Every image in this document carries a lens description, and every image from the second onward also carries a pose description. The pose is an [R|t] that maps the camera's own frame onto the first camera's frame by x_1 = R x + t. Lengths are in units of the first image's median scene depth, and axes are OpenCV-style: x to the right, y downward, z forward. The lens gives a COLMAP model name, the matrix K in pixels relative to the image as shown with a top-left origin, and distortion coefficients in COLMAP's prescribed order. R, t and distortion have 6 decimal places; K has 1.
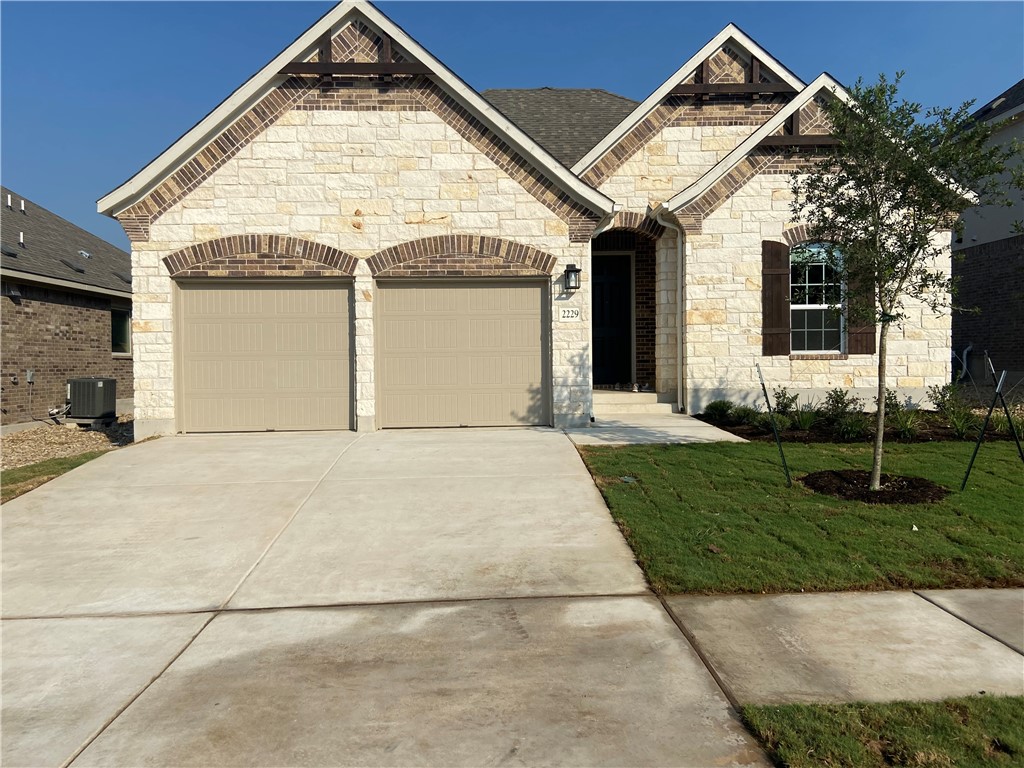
lens RADIAL K [[766.0, 0, 512.0], [0, 766.0, 384.0], [0, 0, 1]] dist [0.121004, -0.140883]
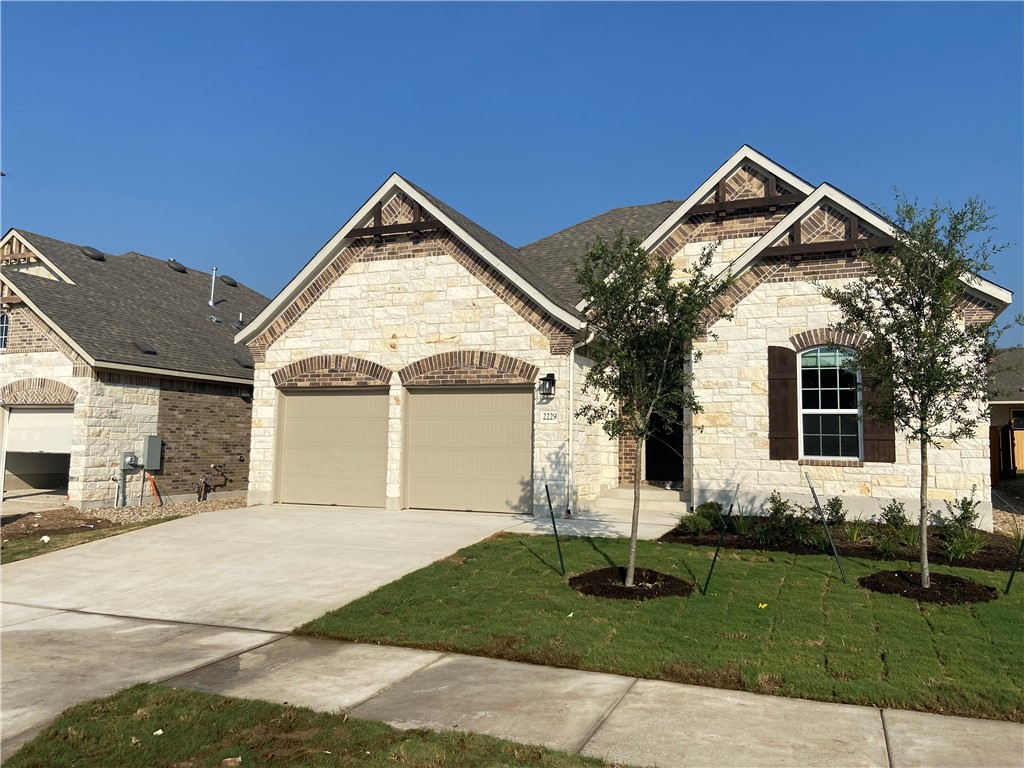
lens RADIAL K [[766.0, 0, 512.0], [0, 766.0, 384.0], [0, 0, 1]] dist [0.121004, -0.140883]
pose [[0.910237, -0.005207, -0.414056, 0.500993], [-0.039550, 0.994257, -0.099447, -0.024015], [0.412195, 0.106896, 0.904803, -0.060159]]
